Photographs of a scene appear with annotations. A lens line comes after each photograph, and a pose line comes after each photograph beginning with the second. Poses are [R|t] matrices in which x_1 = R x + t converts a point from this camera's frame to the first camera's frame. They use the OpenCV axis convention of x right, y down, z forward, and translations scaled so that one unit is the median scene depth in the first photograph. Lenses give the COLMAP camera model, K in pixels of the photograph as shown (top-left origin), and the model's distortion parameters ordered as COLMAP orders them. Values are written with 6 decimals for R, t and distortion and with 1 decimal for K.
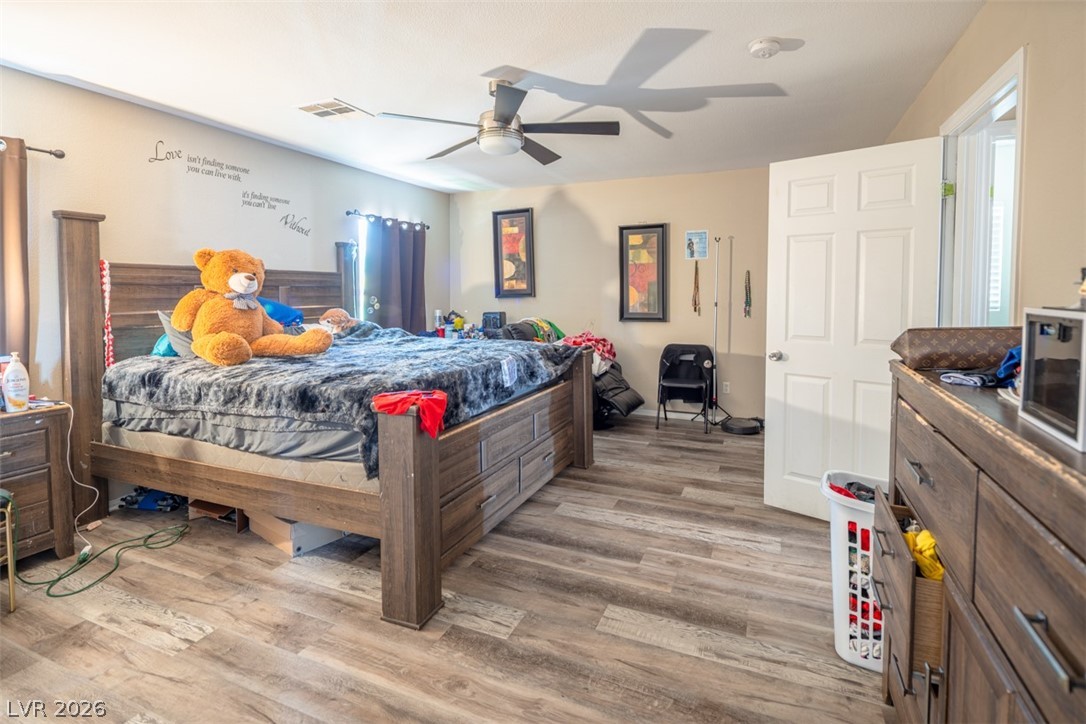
lens RADIAL K [[527.9, 0, 542.4], [0, 527.9, 314.4], [0, 0, 1]] dist [0.001316, -0.000771]
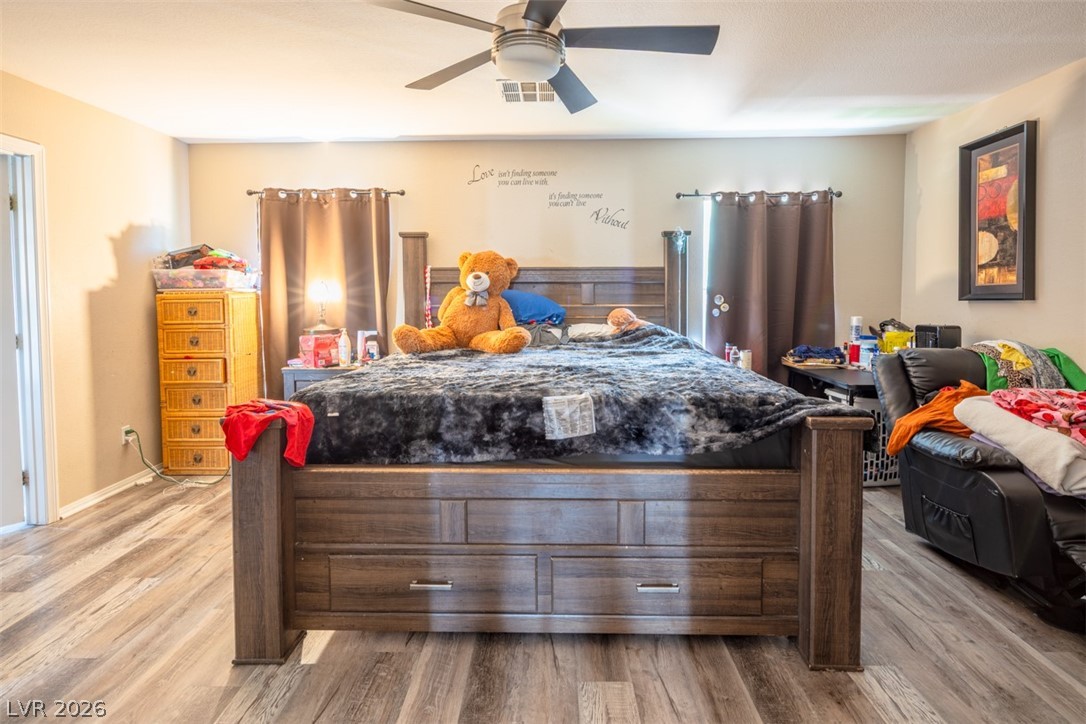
lens RADIAL K [[527.9, 0, 542.4], [0, 527.9, 314.4], [0, 0, 1]] dist [0.001316, -0.000771]
pose [[0.382596, 0.045656, -0.922787, 0.404084], [-0.039551, 0.998672, 0.033012, -0.027336], [0.923069, 0.023867, 0.383894, 0.586222]]
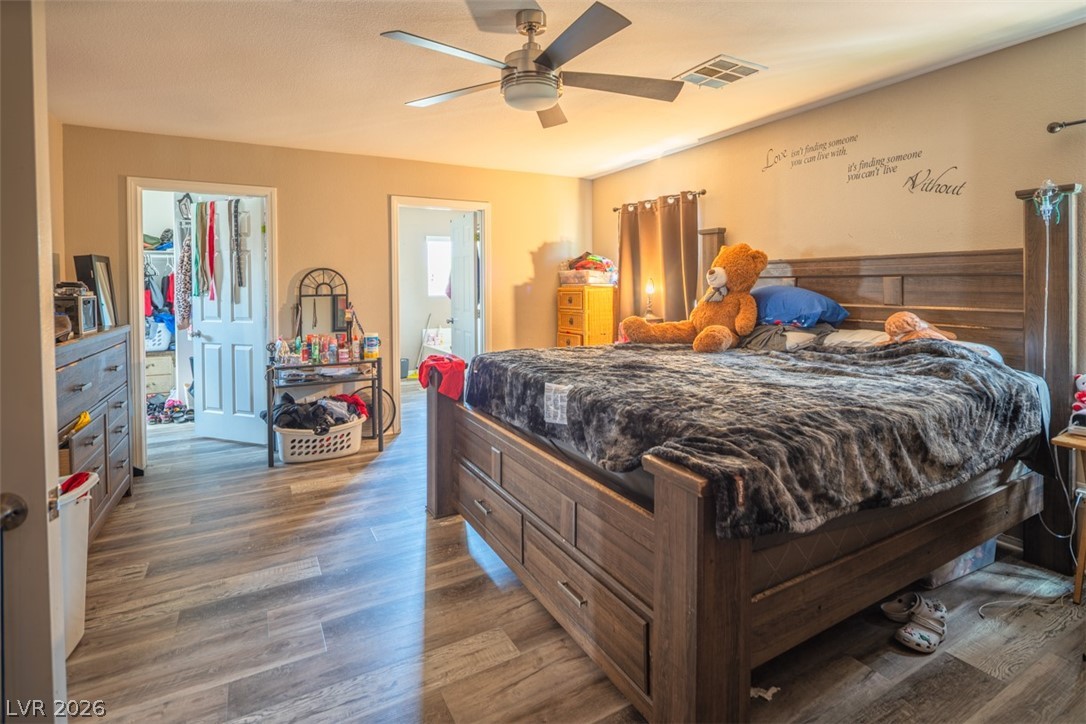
lens RADIAL K [[522.1, 0, 540.2], [0, 522.1, 299.8], [0, 0, 1]] dist [-0.014184, -0.000586]
pose [[-0.606627, 0.027869, -0.794498, 0.387494], [-0.029275, 0.997924, 0.057357, -0.051959], [0.794448, 0.058053, -0.604552, 1.115057]]
